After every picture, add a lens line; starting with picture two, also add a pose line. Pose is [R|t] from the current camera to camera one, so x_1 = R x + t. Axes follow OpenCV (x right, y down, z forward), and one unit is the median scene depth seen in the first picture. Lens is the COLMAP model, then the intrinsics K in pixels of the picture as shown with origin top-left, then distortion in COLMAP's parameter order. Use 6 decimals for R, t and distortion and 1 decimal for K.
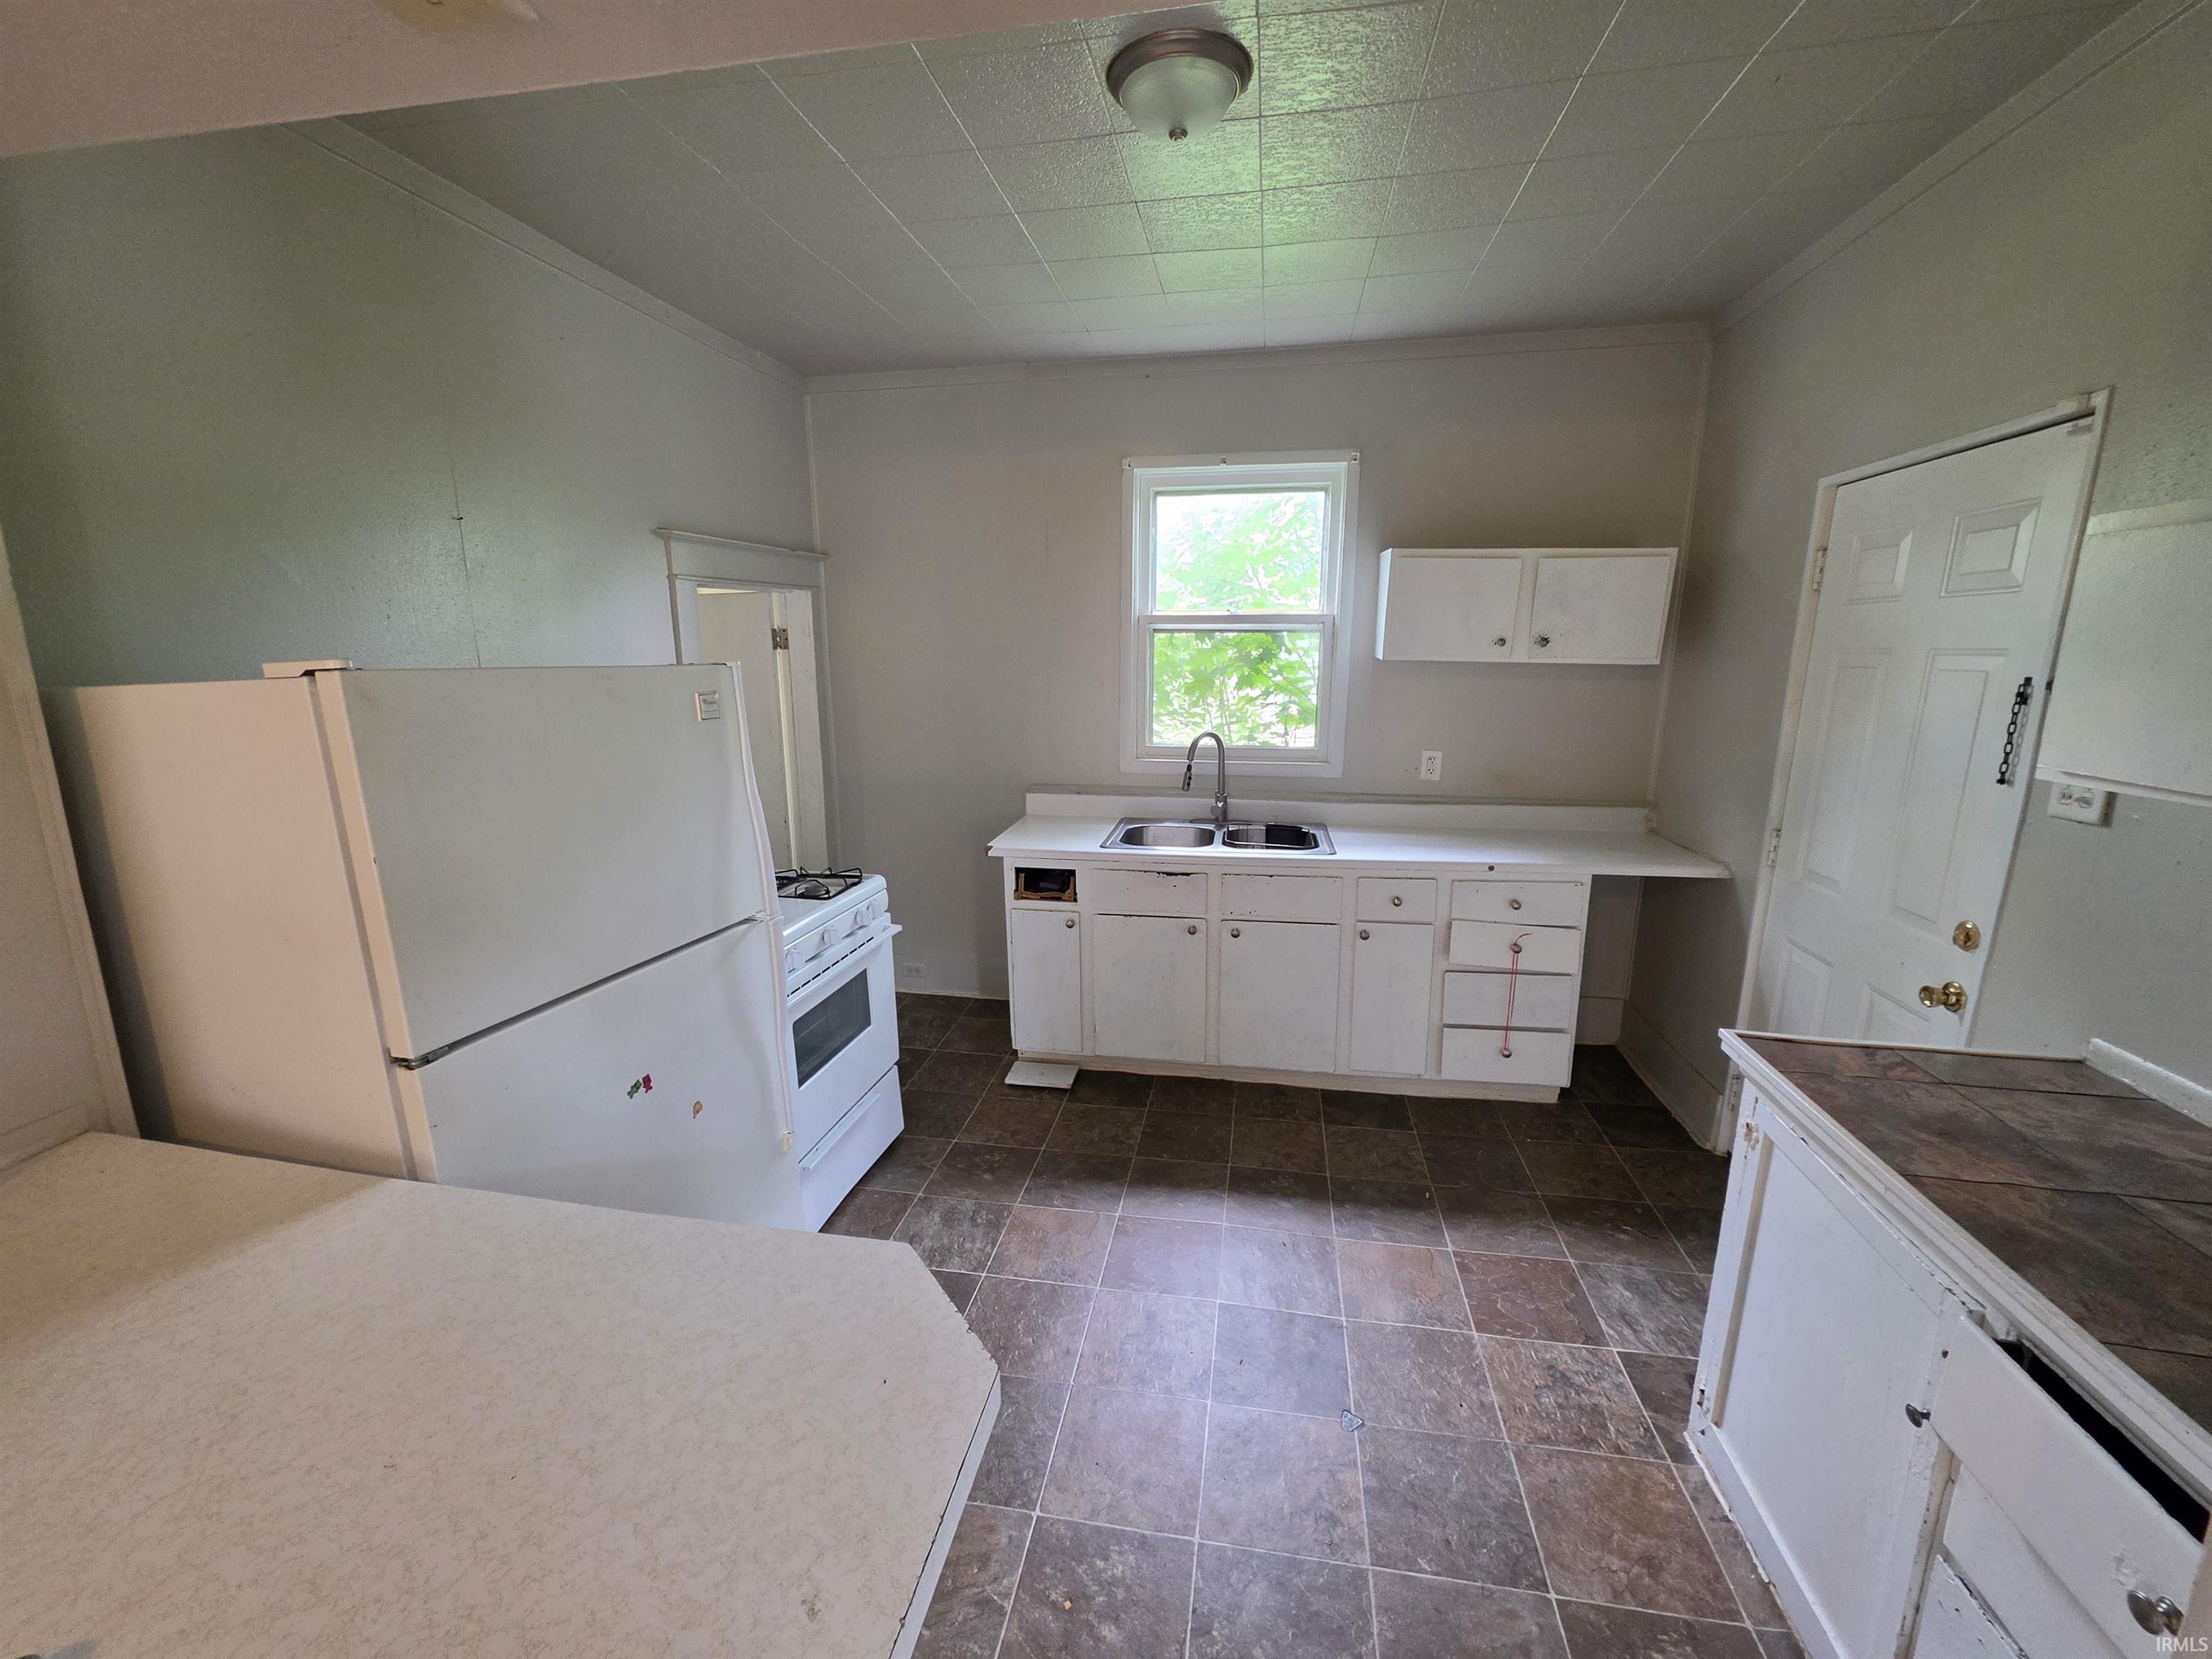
lens RADIAL K [[894.9, 0, 1110.2], [0, 894.9, 827.9], [0, 0, 1]] dist [-0.002535, 0.000651]
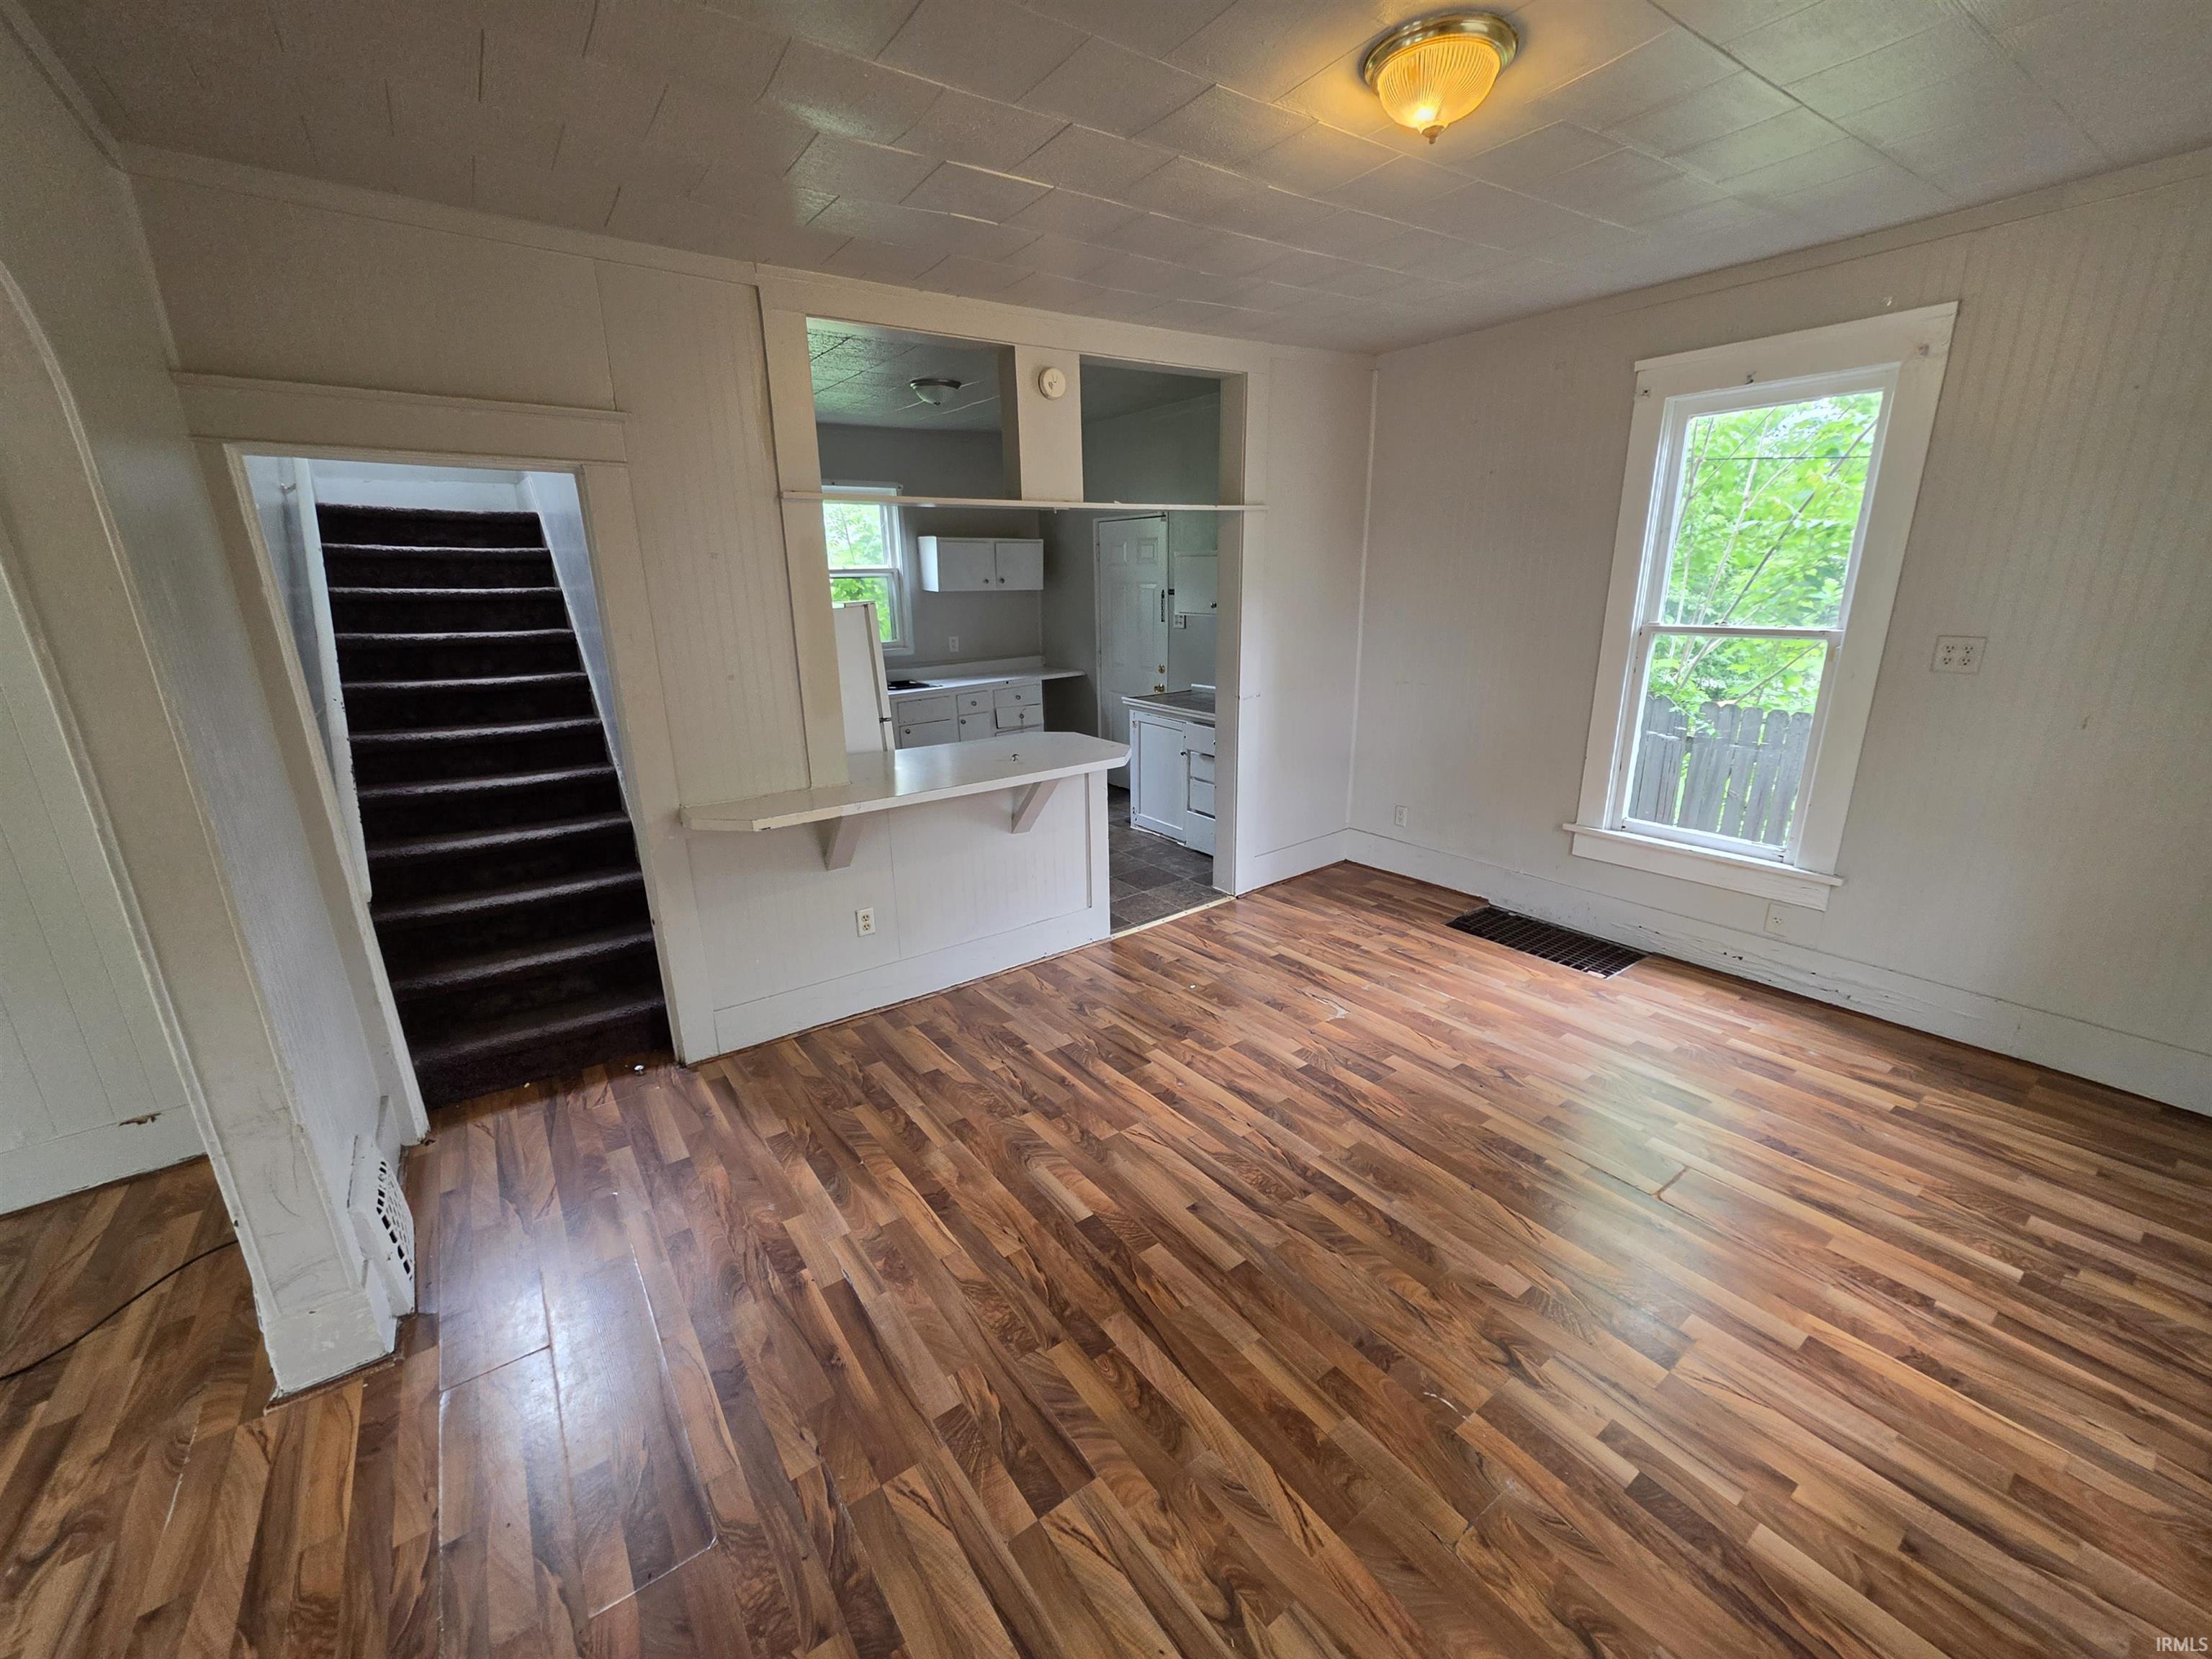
lens RADIAL K [[894.9, 0, 1111.4], [0, 894.9, 832.5], [0, 0, 1]] dist [-0.002535, 0.000651]
pose [[0.690855, -0.219610, 0.688833, -0.945420], [0.164496, 0.975509, 0.146027, 0.116312], [-0.704031, 0.012427, 0.710060, -0.725577]]
